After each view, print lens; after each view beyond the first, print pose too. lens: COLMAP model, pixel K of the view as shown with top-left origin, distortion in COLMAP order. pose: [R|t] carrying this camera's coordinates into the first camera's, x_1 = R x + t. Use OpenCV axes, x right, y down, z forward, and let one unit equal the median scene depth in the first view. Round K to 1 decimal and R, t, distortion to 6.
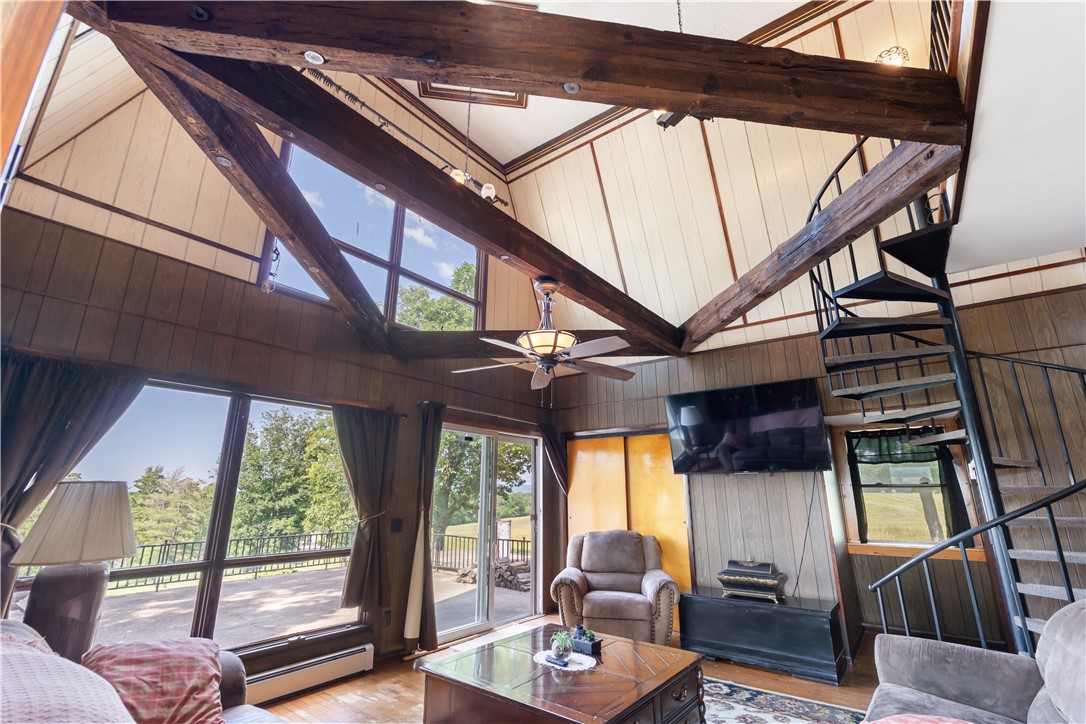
lens RADIAL K [[478.2, 0, 545.3], [0, 478.2, 364.1], [0, 0, 1]] dist [-0.000229, -0.000097]
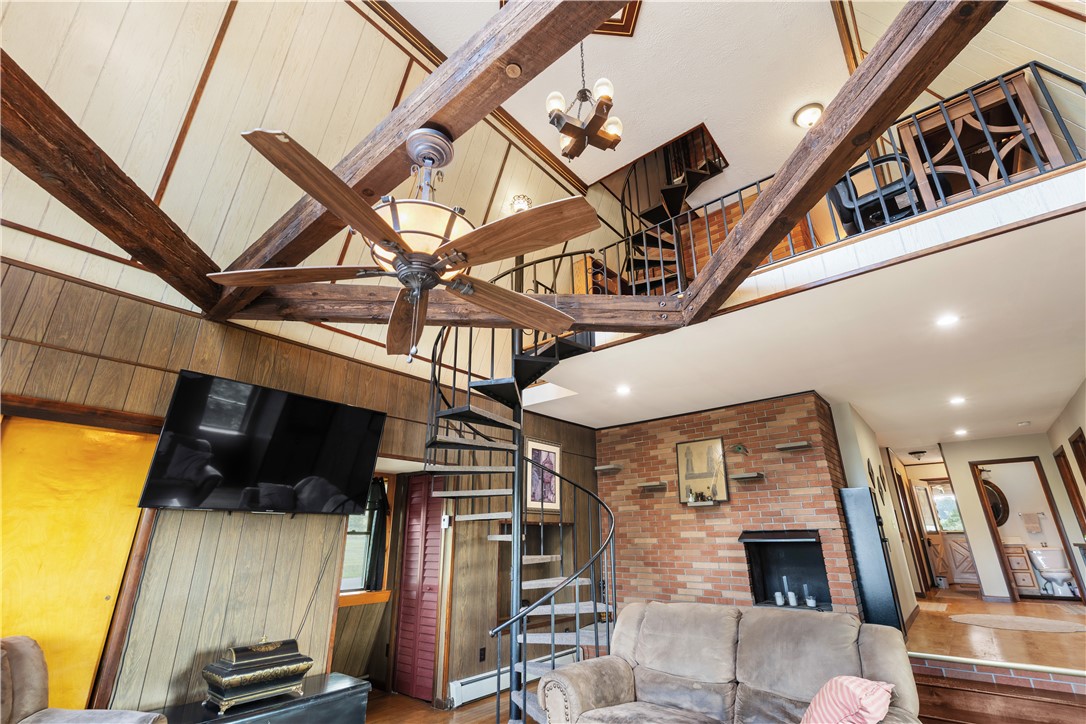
lens RADIAL K [[478.2, 0, 545.3], [0, 478.2, 364.1], [0, 0, 1]] dist [-0.000229, -0.000097]
pose [[0.051359, 0.339381, 0.939246, -0.310767], [-0.251970, 0.914464, -0.316649, 0.147364], [-0.966371, -0.220399, 0.132480, 0.557132]]
